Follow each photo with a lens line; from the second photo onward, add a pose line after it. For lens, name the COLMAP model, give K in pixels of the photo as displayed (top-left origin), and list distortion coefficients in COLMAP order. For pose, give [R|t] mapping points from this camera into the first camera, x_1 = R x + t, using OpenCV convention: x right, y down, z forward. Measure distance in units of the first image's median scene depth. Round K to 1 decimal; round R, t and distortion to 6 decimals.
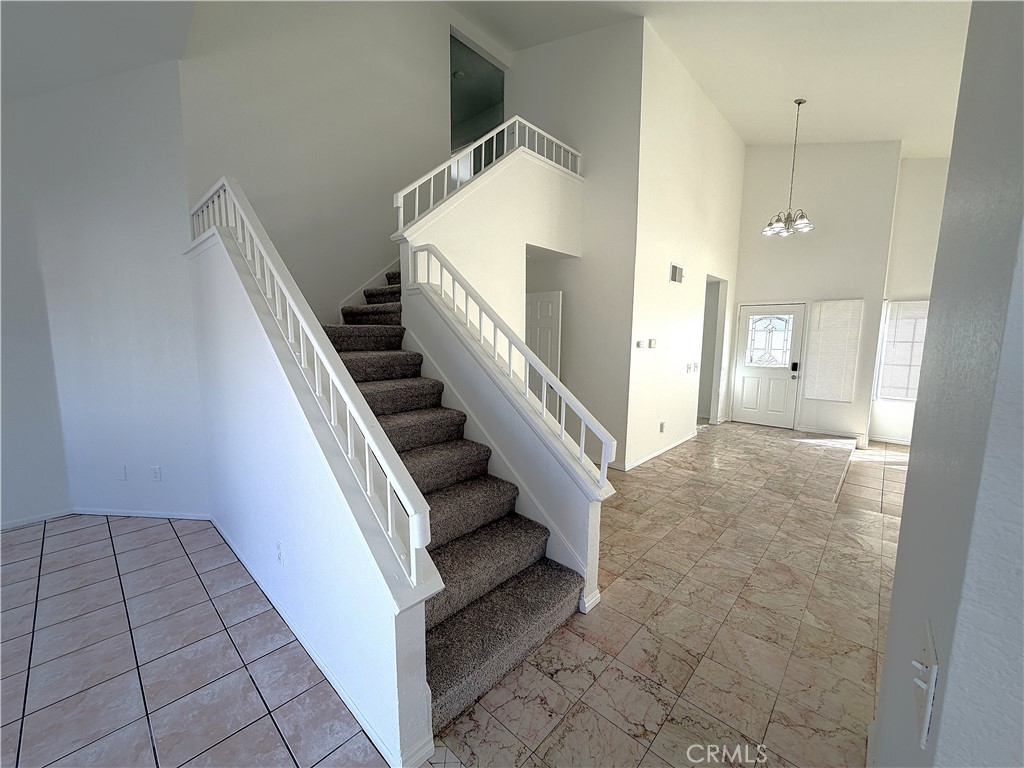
lens RADIAL K [[406.4, 0, 512.0], [0, 406.4, 384.0], [0, 0, 1]] dist [0.003656, 0.000069]
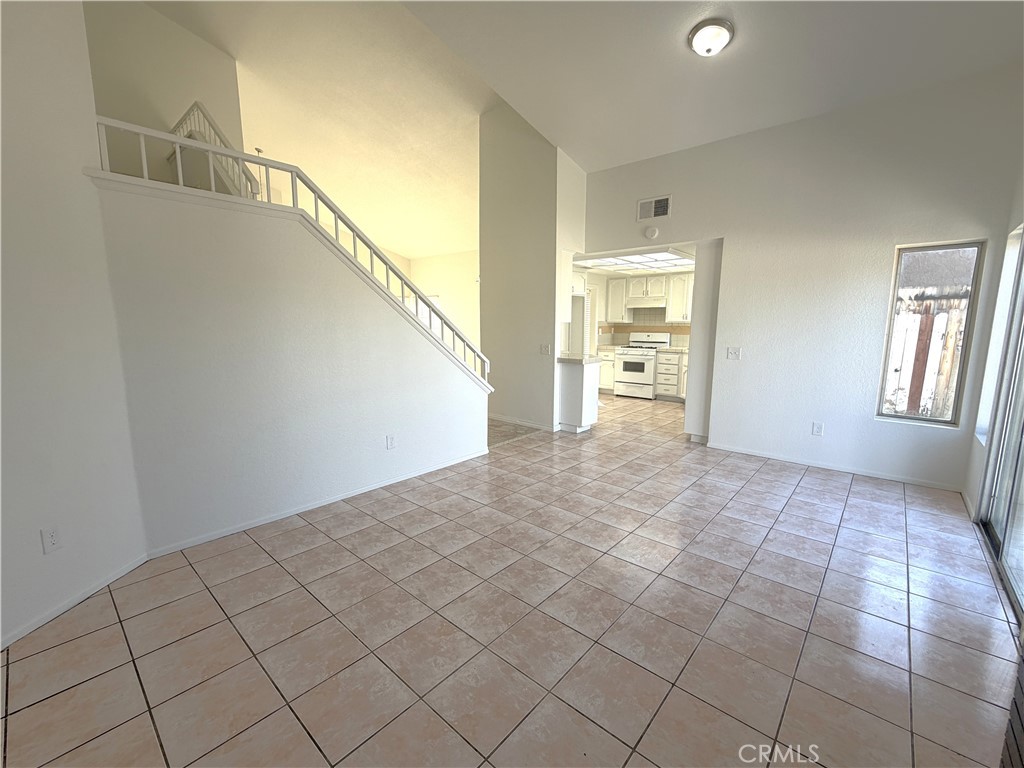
lens RADIAL K [[432.6, 0, 512.0], [0, 432.6, 384.0], [0, 0, 1]] dist [0.000857, 0.000322]
pose [[-0.026509, -0.149484, 0.988409, -0.947465], [0.117623, 0.981421, 0.151582, -0.005233], [-0.992704, 0.120278, -0.008434, 0.217706]]
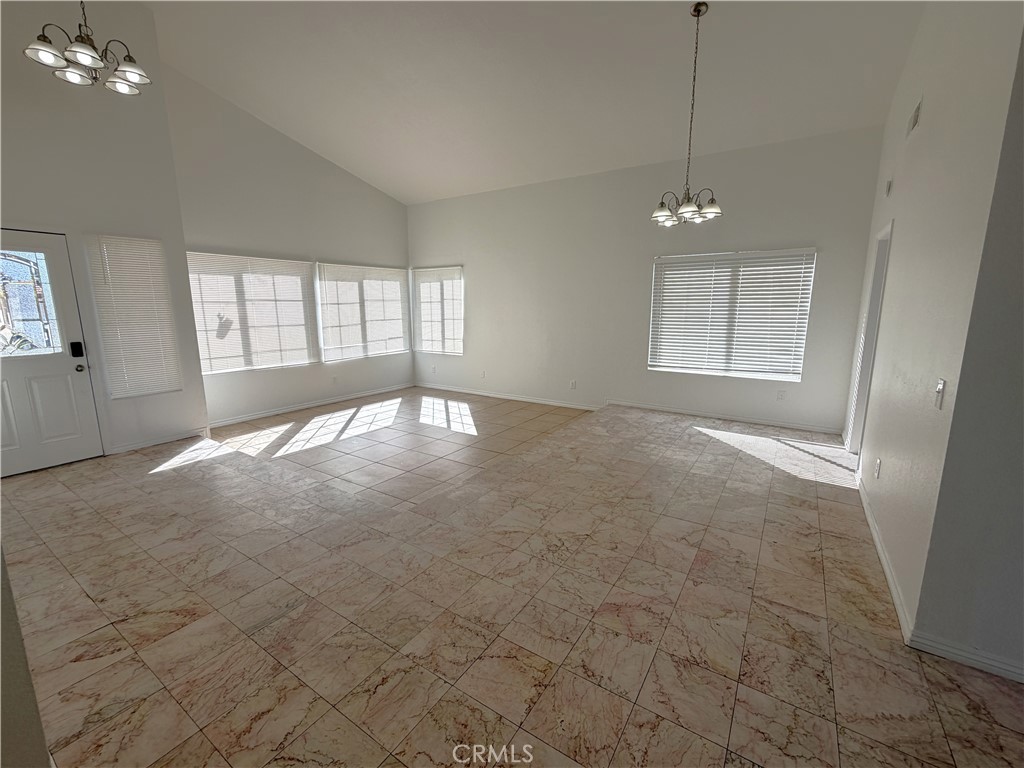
lens RADIAL K [[432.6, 0, 512.0], [0, 432.6, 384.0], [0, 0, 1]] dist [0.000857, 0.000322]
pose [[-0.164330, -0.183197, 0.969244, 0.015293], [0.119869, 0.971611, 0.203968, -0.058387], [-0.979095, 0.149700, -0.137706, 0.644257]]
